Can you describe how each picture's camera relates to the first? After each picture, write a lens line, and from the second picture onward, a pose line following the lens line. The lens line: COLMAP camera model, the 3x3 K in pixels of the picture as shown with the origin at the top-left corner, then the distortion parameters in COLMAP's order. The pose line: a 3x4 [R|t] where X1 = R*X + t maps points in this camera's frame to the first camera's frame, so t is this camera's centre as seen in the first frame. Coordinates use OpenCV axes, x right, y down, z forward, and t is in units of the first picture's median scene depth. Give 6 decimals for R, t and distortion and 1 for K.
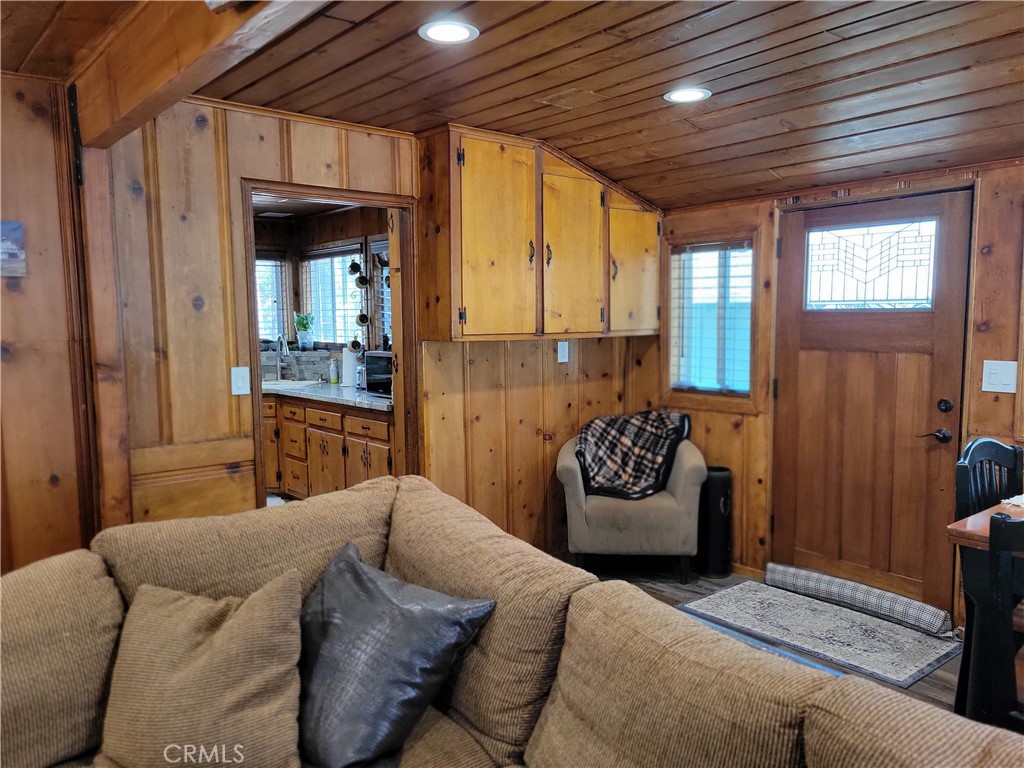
lens RADIAL K [[782.2, 0, 511.6], [0, 782.2, 390.7], [0, 0, 1]] dist [0.033160, -0.002241]
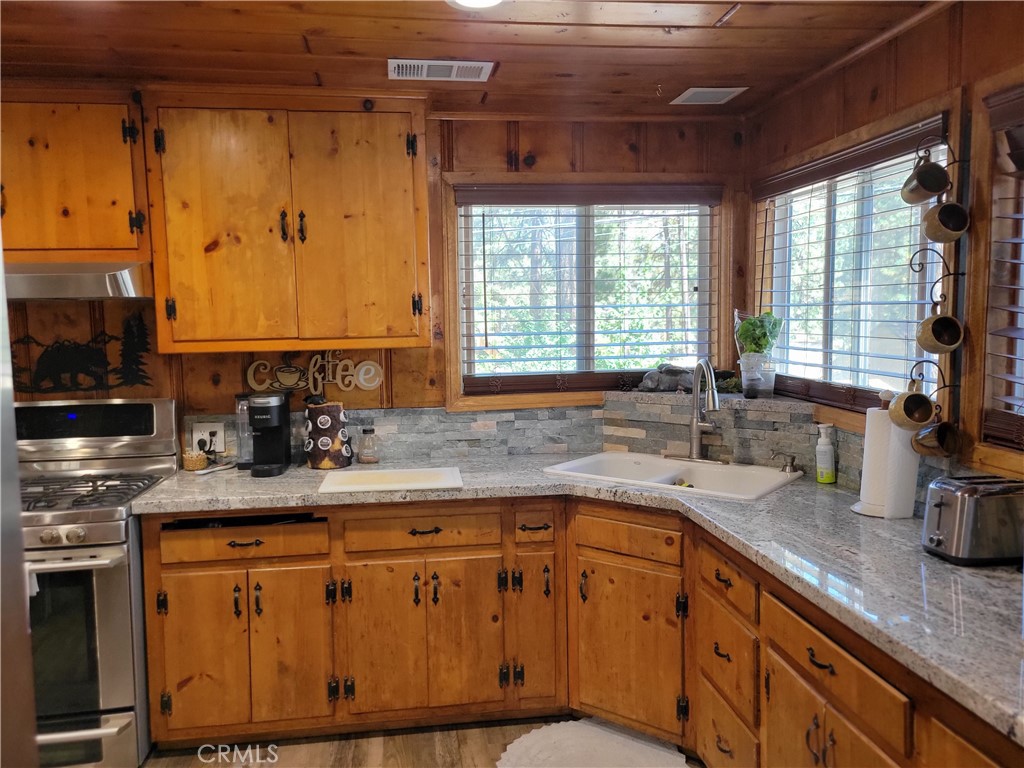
lens RADIAL K [[782.2, 0, 507.7], [0, 782.2, 384.4], [0, 0, 1]] dist [0.033160, -0.002241]
pose [[0.861031, 0.044798, -0.506575, -0.160339], [-0.045403, 0.998906, 0.011164, -0.057206], [0.506521, 0.013387, 0.862123, 0.549025]]
